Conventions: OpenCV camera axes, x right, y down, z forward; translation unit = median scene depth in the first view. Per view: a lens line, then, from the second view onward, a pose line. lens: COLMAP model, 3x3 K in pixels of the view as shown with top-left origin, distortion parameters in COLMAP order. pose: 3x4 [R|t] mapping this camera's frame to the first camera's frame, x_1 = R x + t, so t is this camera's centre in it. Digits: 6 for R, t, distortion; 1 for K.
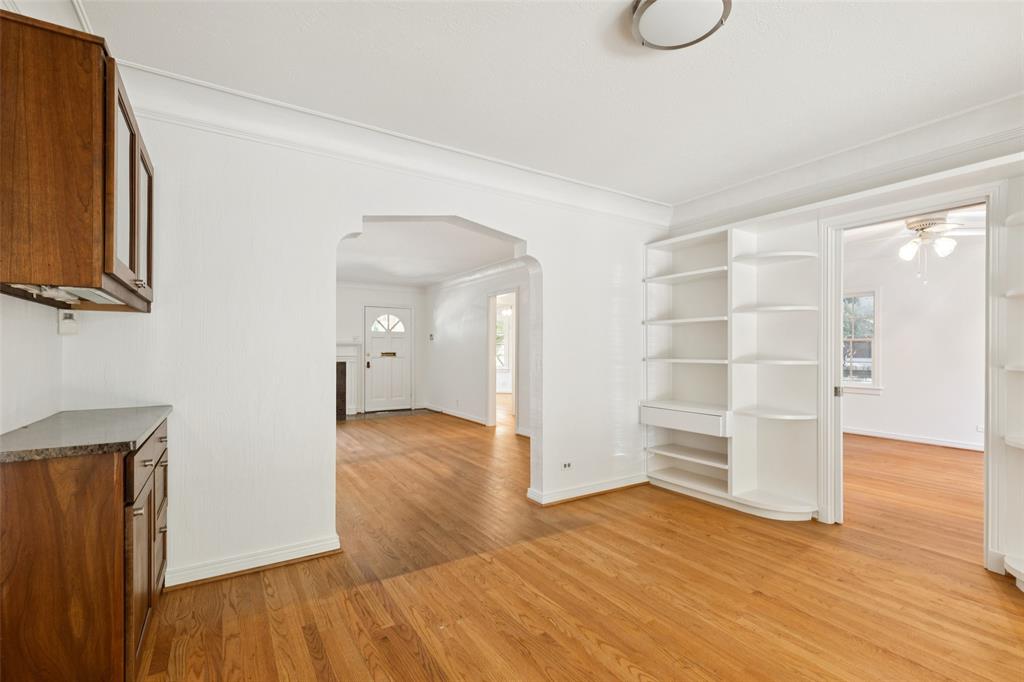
lens RADIAL K [[462.7, 0, 510.5], [0, 462.7, 345.7], [0, 0, 1]] dist [0.005729, 0.000449]
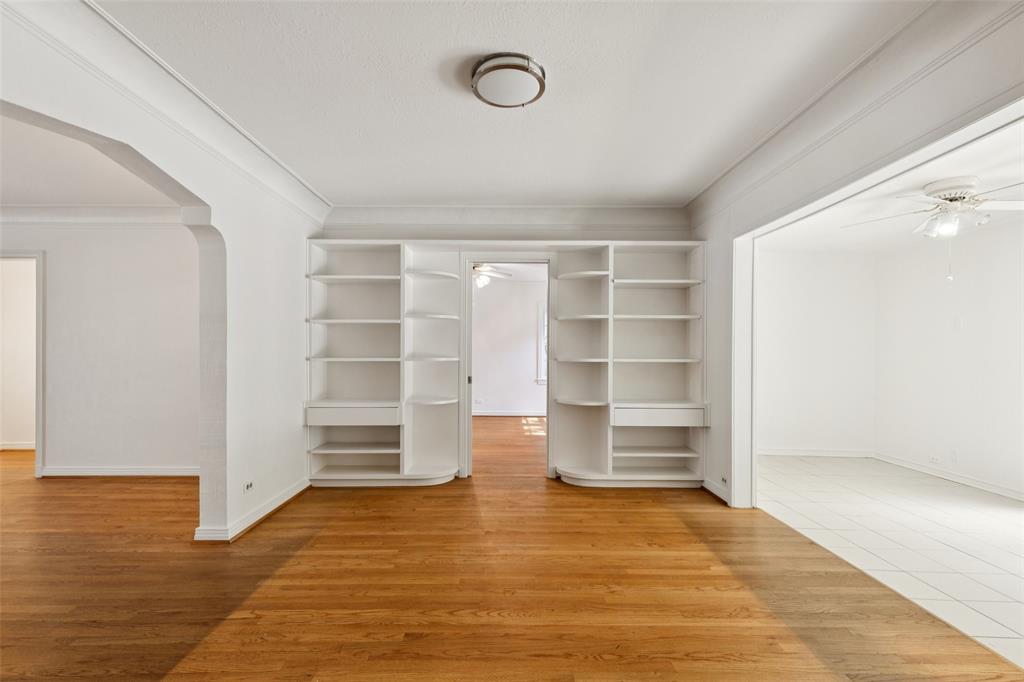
lens RADIAL K [[462.7, 0, 512.3], [0, 462.7, 350.0], [0, 0, 1]] dist [0.005729, 0.000449]
pose [[0.527580, 0.002940, 0.849500, -0.379435], [-0.011746, 0.999924, 0.003834, 0.003568], [-0.849424, -0.012001, 0.527574, 0.169723]]
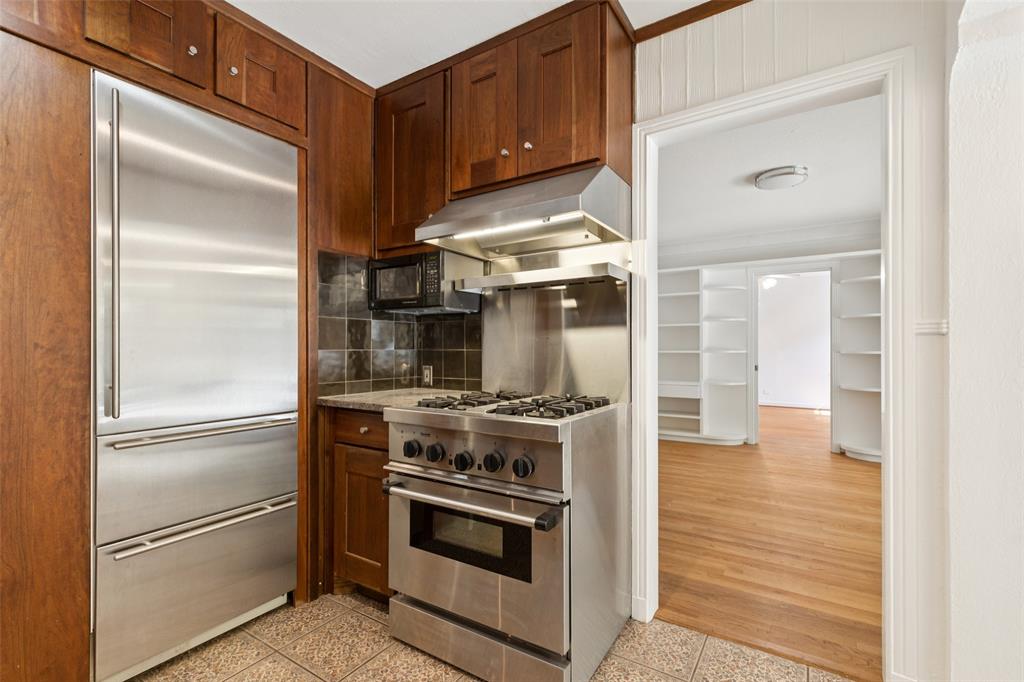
lens RADIAL K [[462.7, 0, 512.8], [0, 462.7, 343.1], [0, 0, 1]] dist [0.005729, 0.000449]
pose [[0.905955, 0.000086, 0.423374, -0.837231], [-0.002271, 0.999987, 0.004656, -0.000616], [-0.423368, -0.005180, 0.905943, -0.183477]]
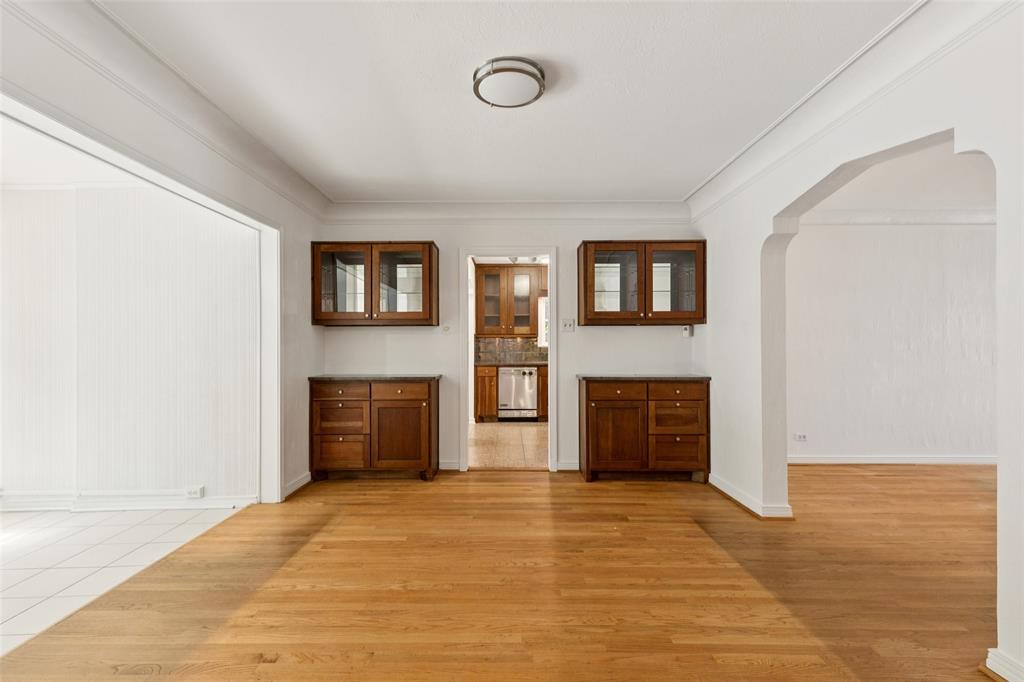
lens RADIAL K [[462.7, 0, 504.8], [0, 462.7, 349.0], [0, 0, 1]] dist [0.005729, 0.000449]
pose [[-0.537858, 0.001012, -0.843035, 0.779478], [0.009649, 0.999941, -0.004956, 0.018455], [0.842980, -0.010800, -0.537836, 0.899832]]
